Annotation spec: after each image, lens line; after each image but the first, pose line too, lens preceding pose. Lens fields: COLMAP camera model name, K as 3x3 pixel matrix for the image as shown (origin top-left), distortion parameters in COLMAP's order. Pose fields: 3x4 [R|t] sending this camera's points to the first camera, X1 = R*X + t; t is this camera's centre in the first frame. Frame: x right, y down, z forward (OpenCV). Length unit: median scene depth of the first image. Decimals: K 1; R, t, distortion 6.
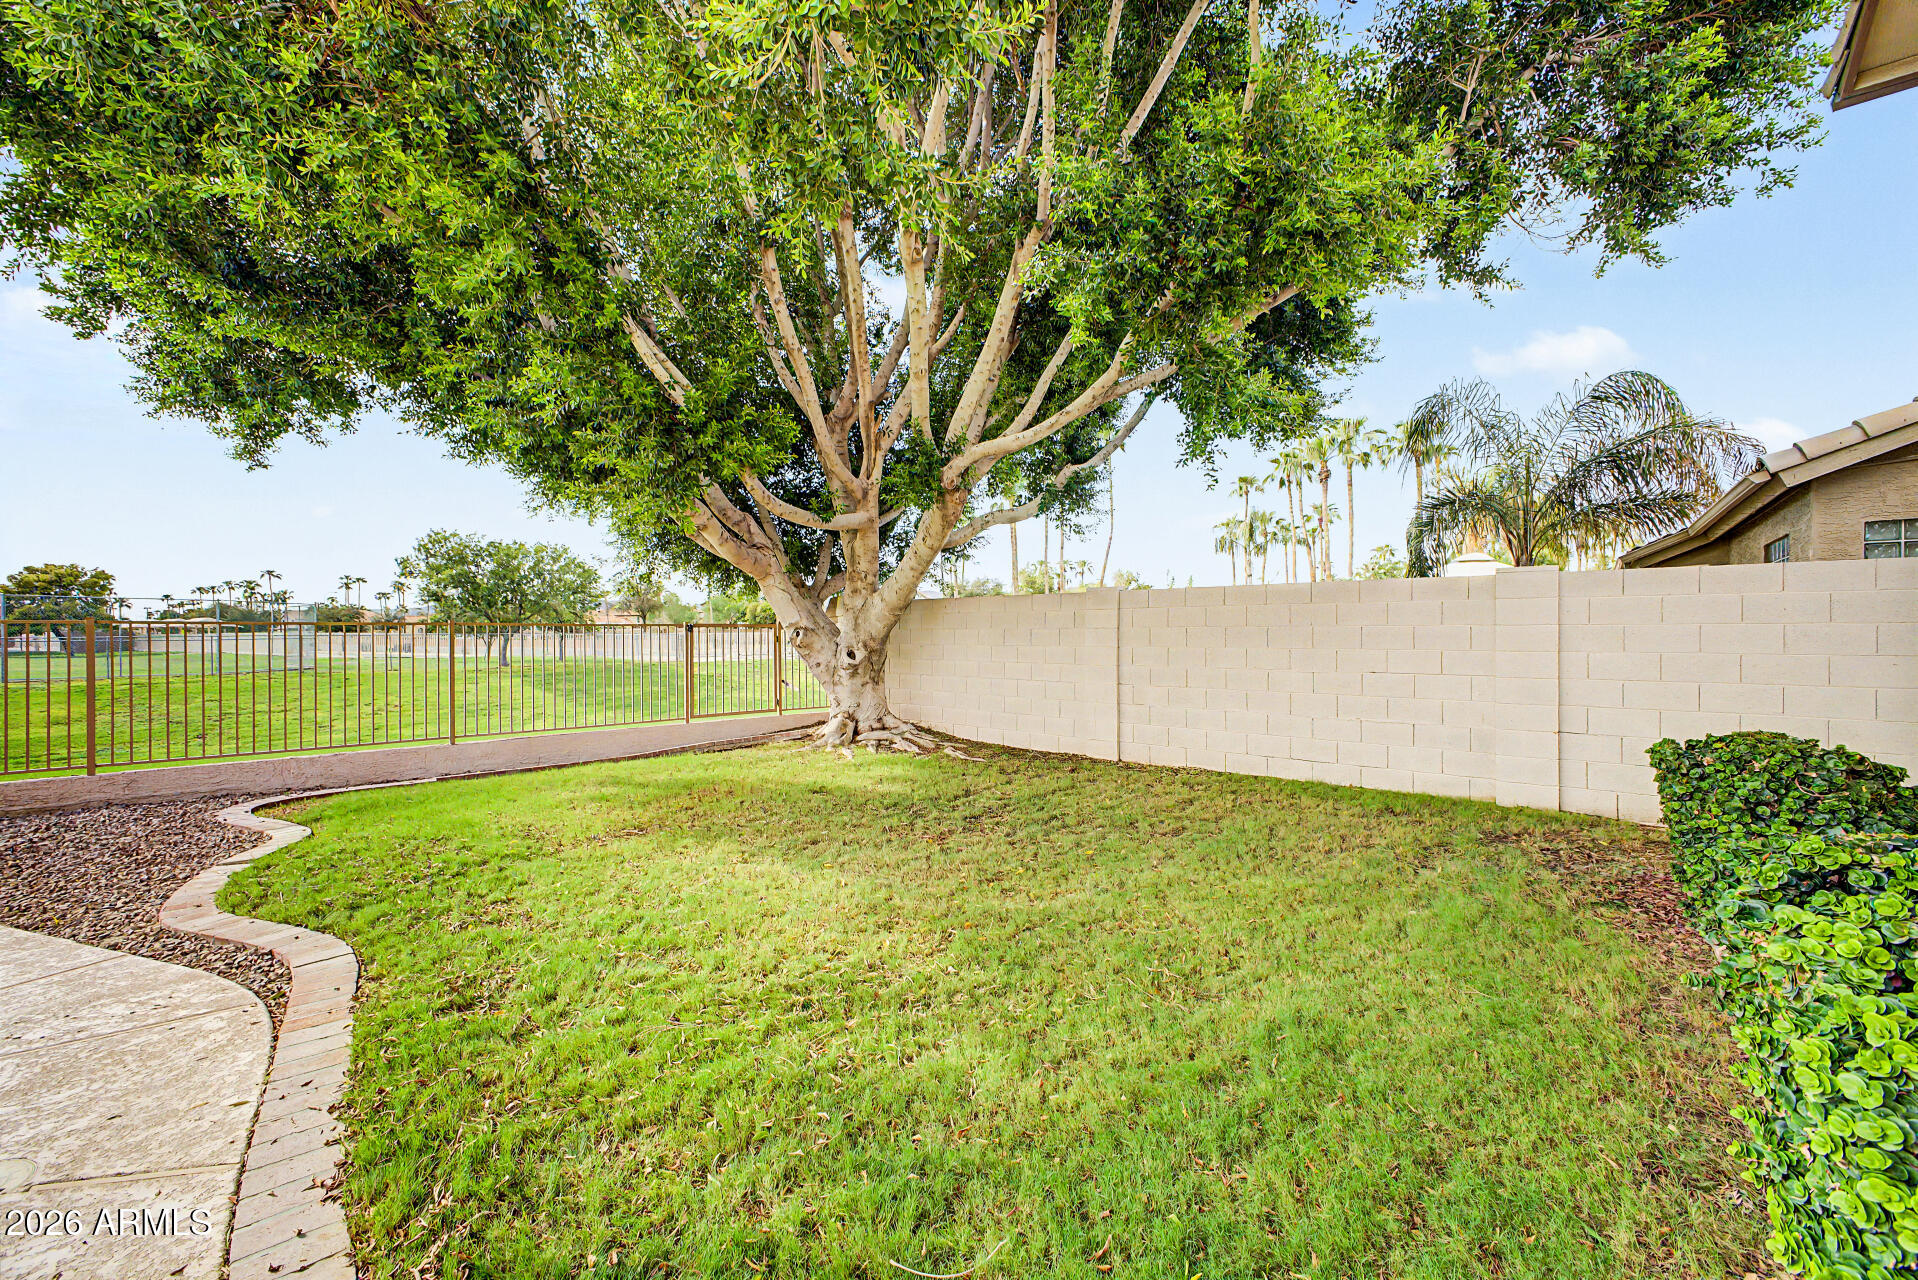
lens RADIAL K [[762.7, 0, 962.4], [0, 762.7, 632.0], [0, 0, 1]] dist [0.009771, -0.002439]
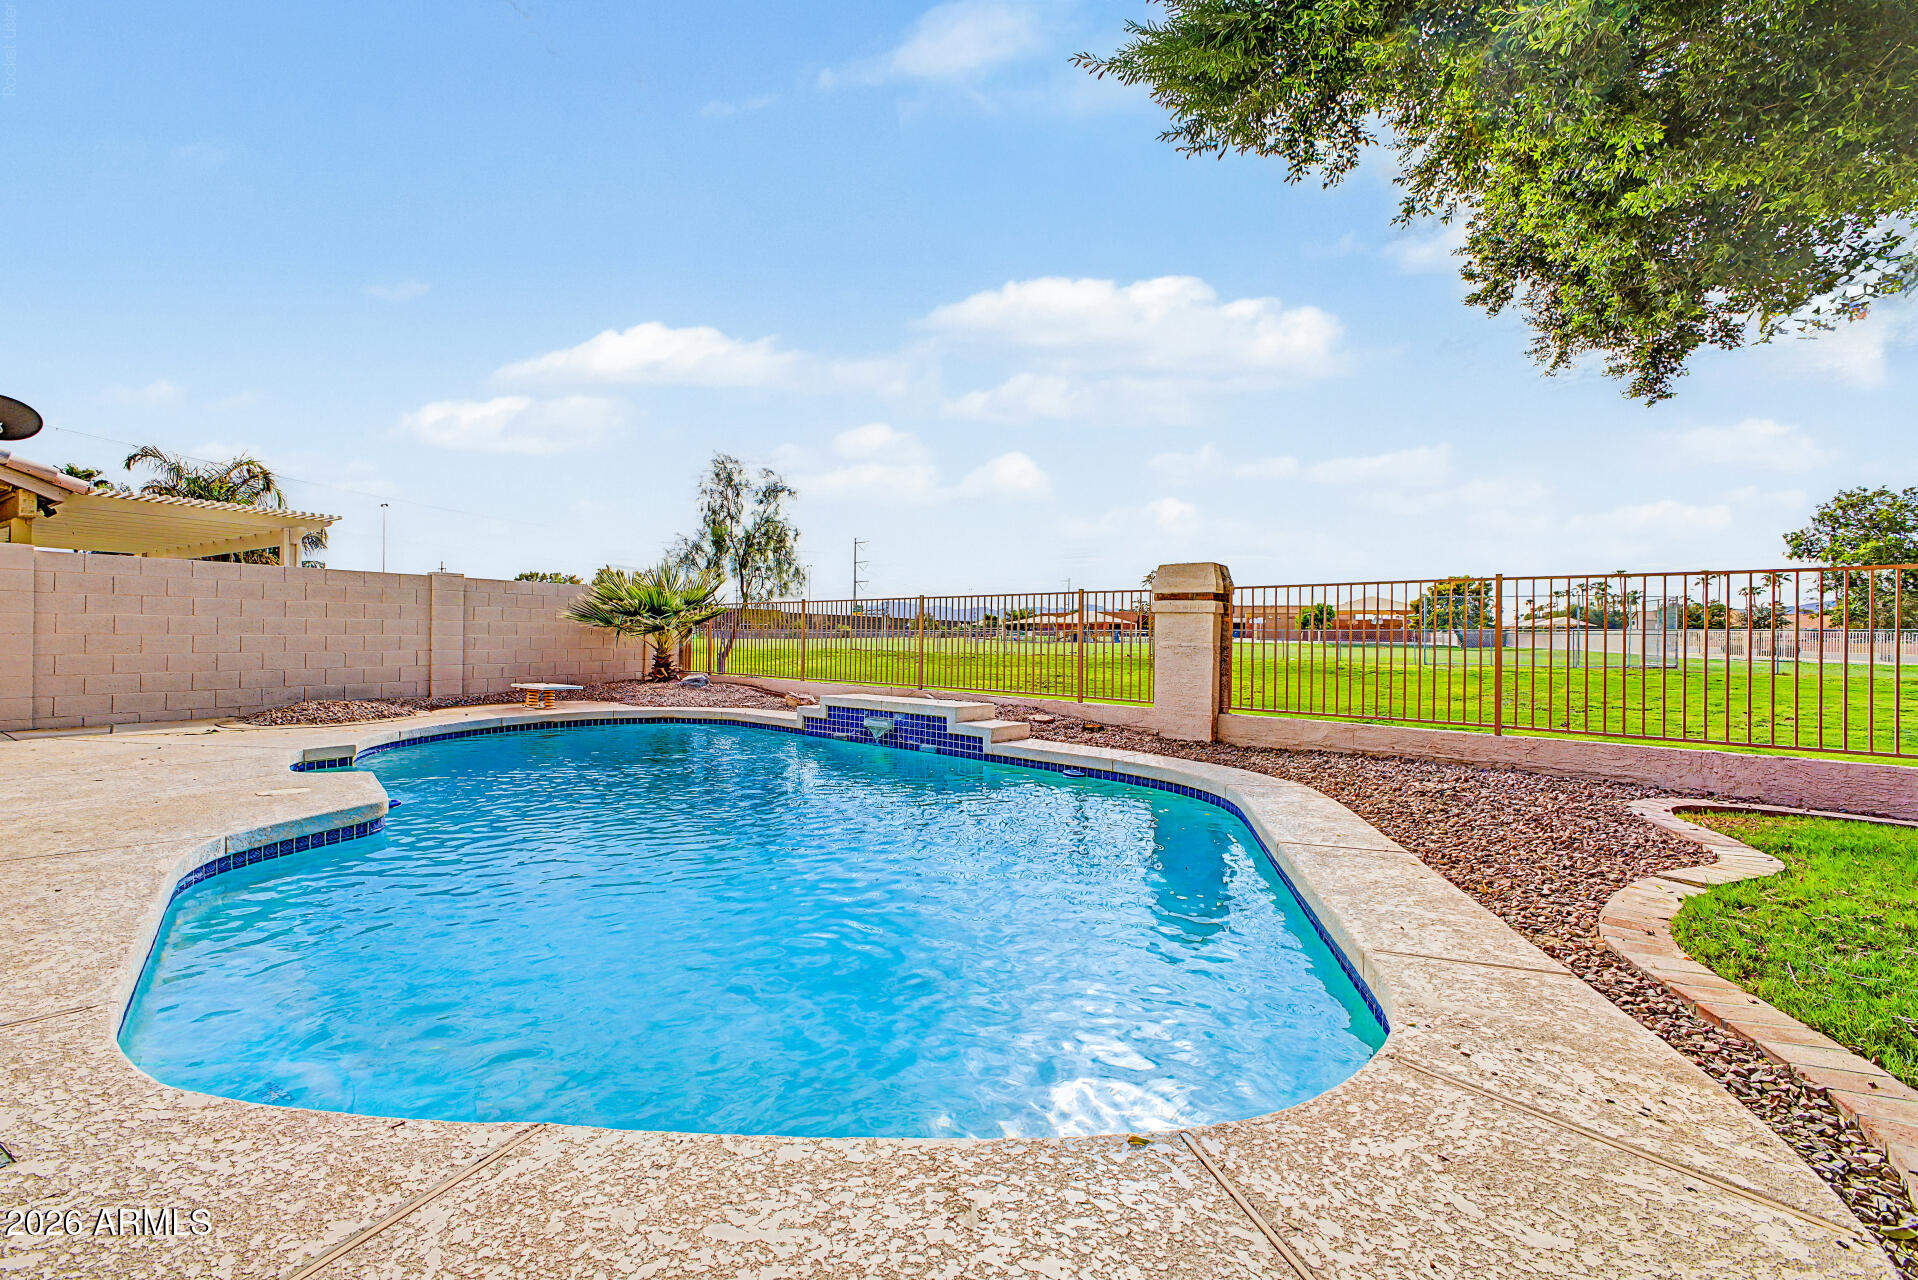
lens RADIAL K [[762.7, 0, 961.3], [0, 762.7, 632.5], [0, 0, 1]] dist [0.009771, -0.002439]
pose [[0.133094, 0.005204, -0.991090, -0.274749], [-0.012944, 0.999910, 0.003512, 0.064516], [0.991019, 0.012361, 0.133149, 0.204378]]
